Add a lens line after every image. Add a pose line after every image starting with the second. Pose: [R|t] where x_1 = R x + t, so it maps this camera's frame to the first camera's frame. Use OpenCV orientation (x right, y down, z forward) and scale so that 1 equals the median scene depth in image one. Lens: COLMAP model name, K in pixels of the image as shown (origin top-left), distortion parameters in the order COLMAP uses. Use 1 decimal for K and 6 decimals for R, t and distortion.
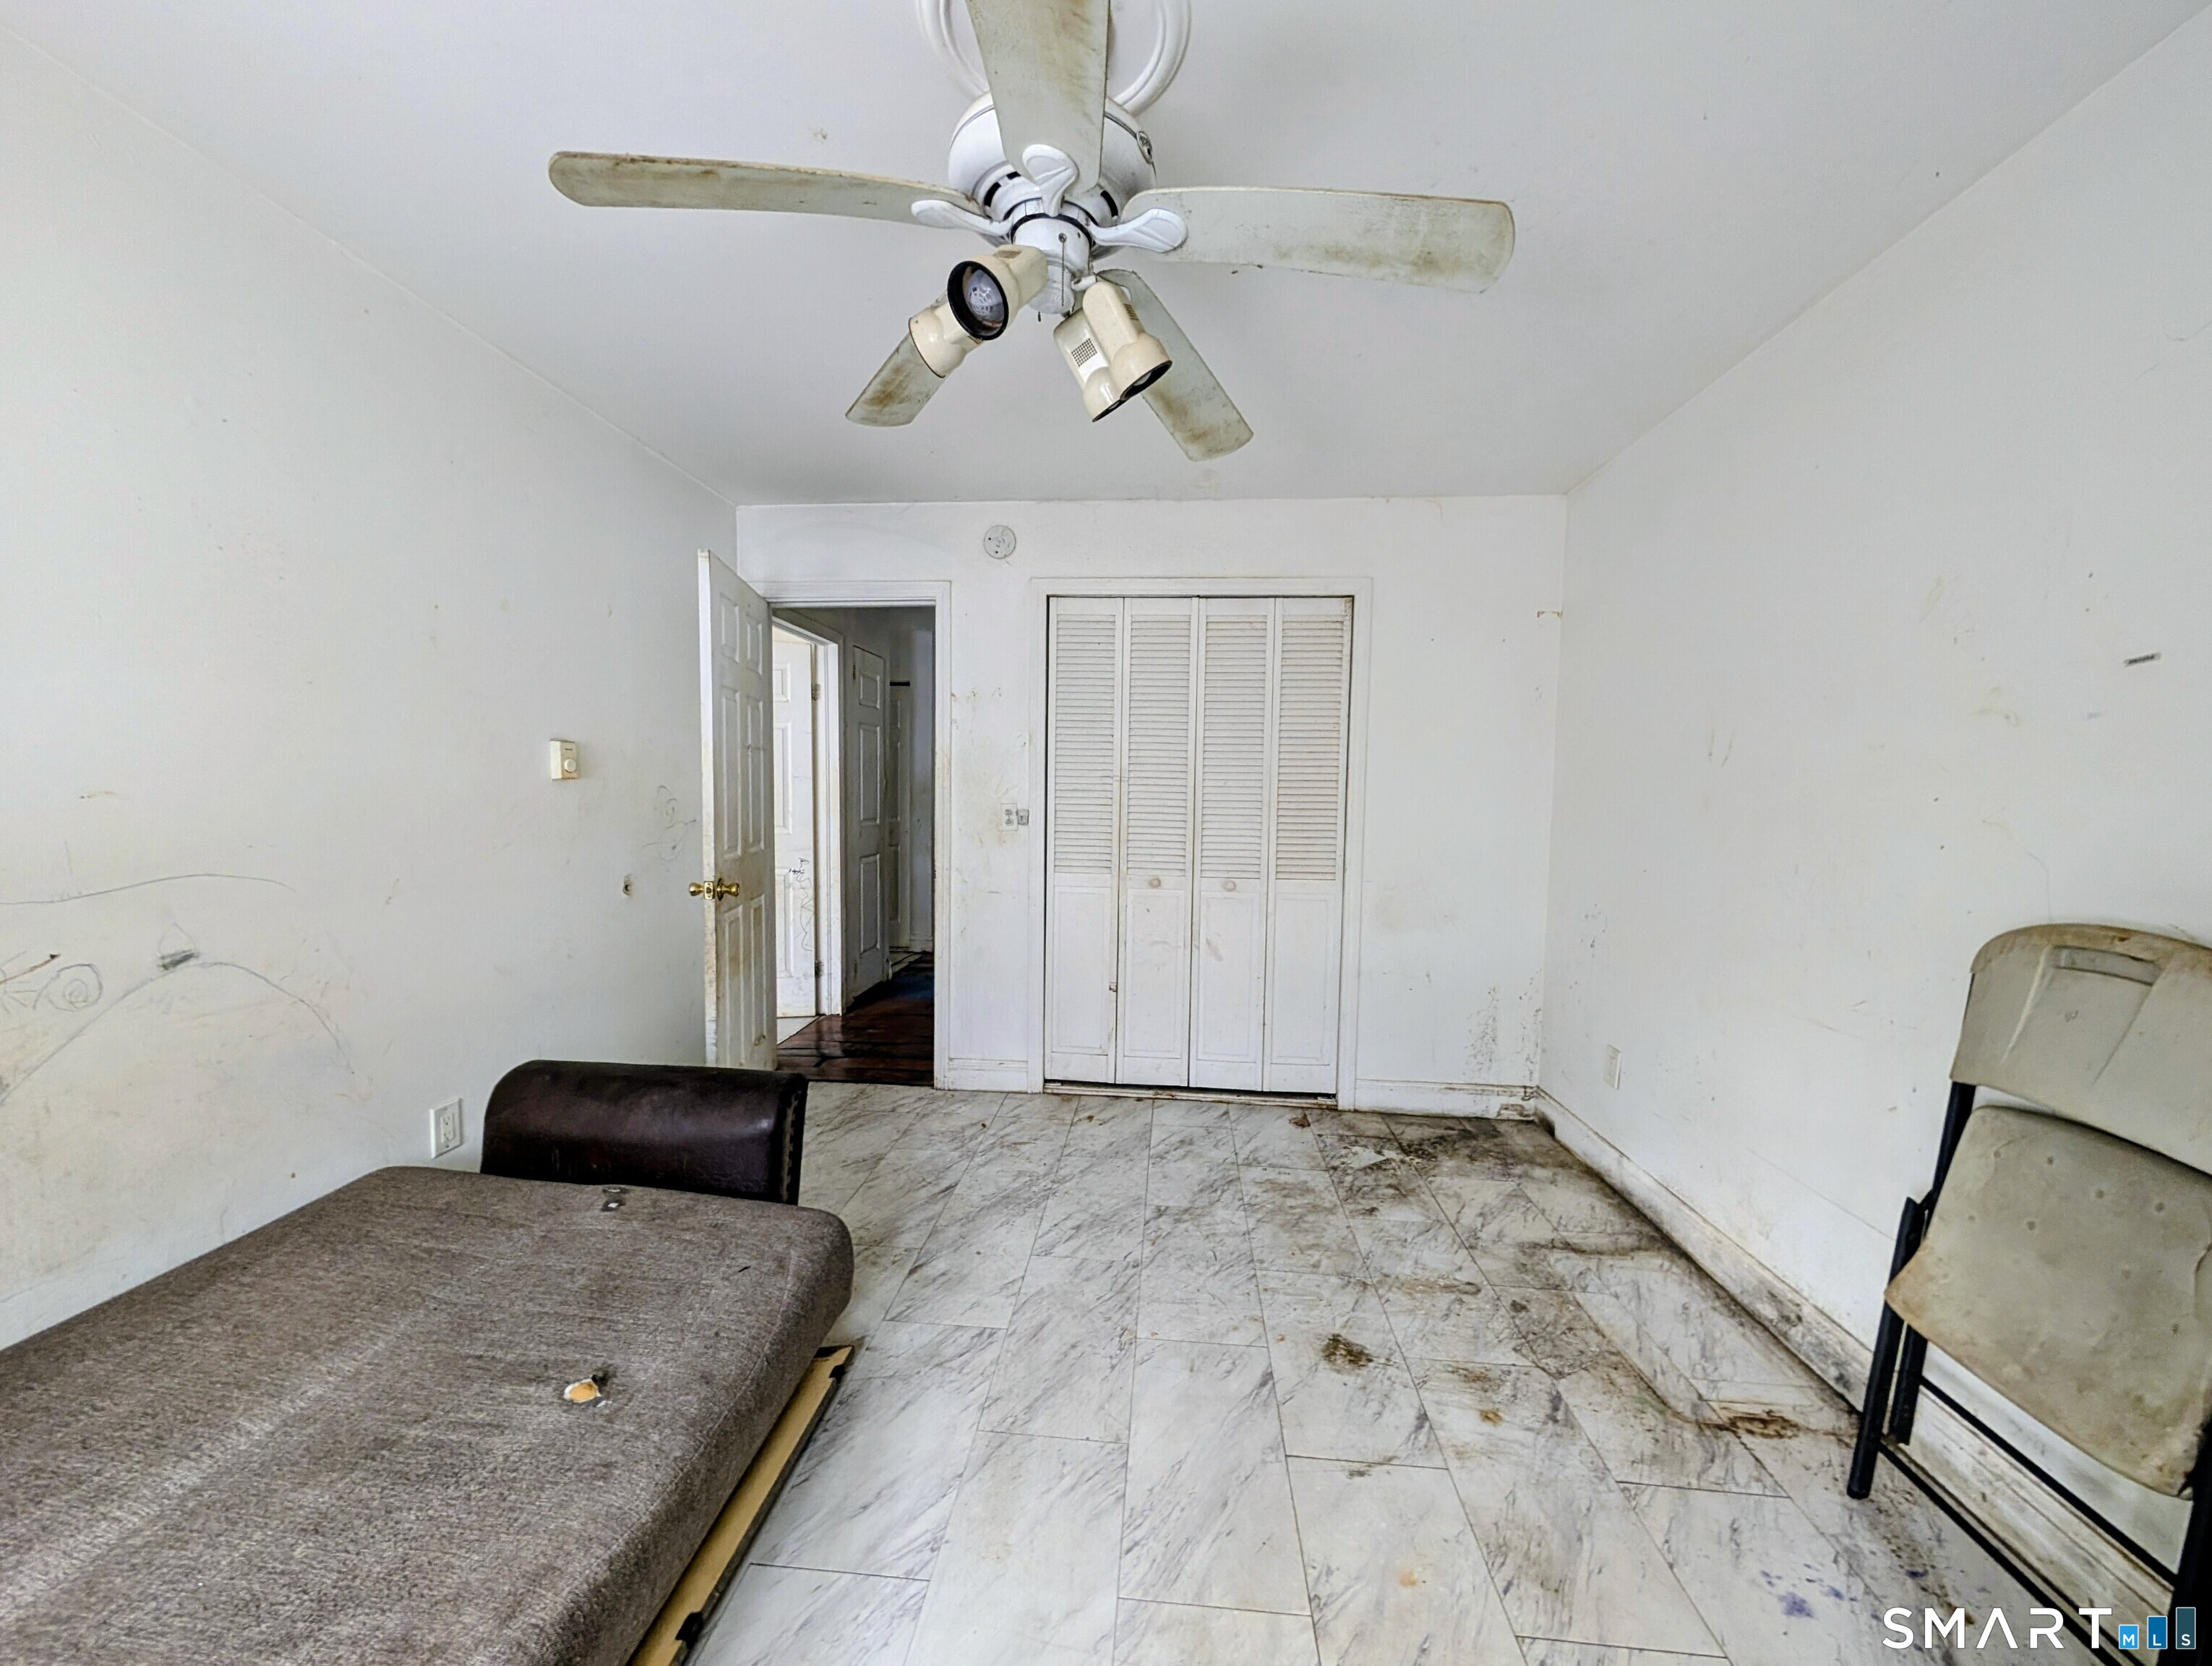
lens RADIAL K [[824.8, 0, 1102.1], [0, 824.8, 838.8], [0, 0, 1]] dist [-0.000035, -0.000107]
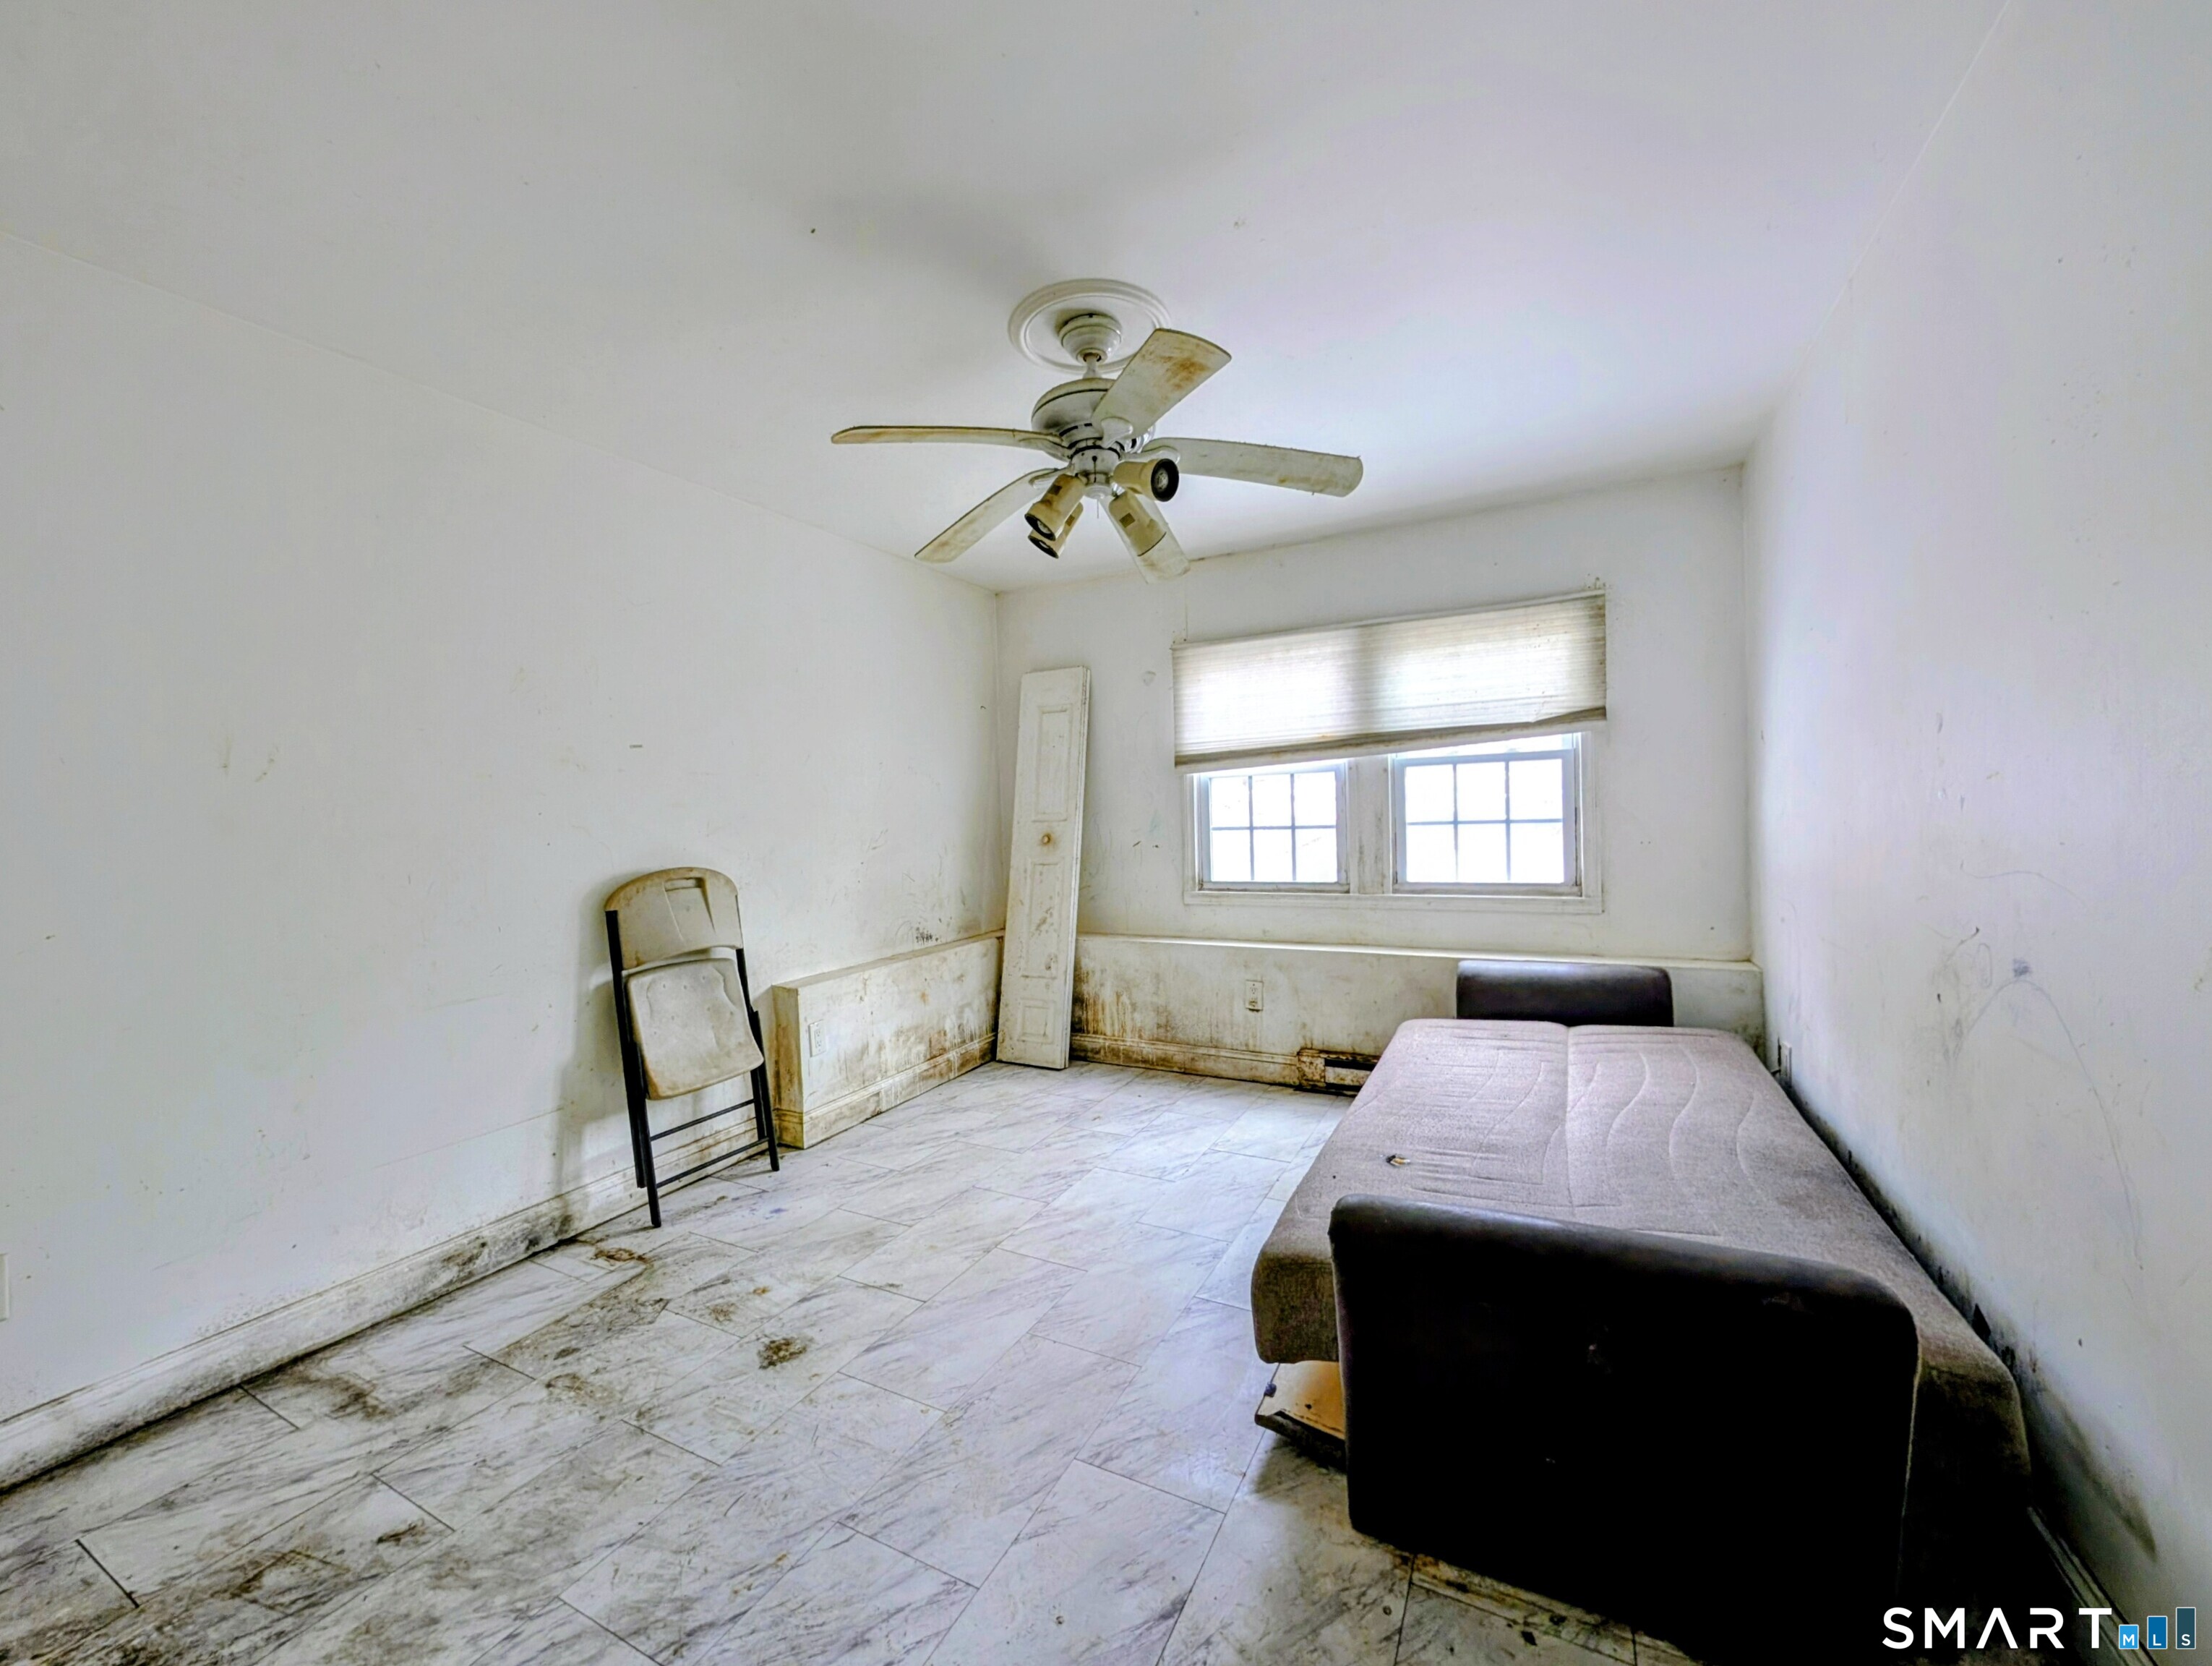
lens RADIAL K [[878.8, 0, 1112.6], [0, 878.8, 843.4], [0, 0, 1]] dist [0.001271, 0.000101]
pose [[-0.930277, 0.003415, 0.366841, -0.459523], [0.040175, 0.994891, 0.092621, -0.081289], [-0.364650, 0.100901, -0.925662, 1.694451]]
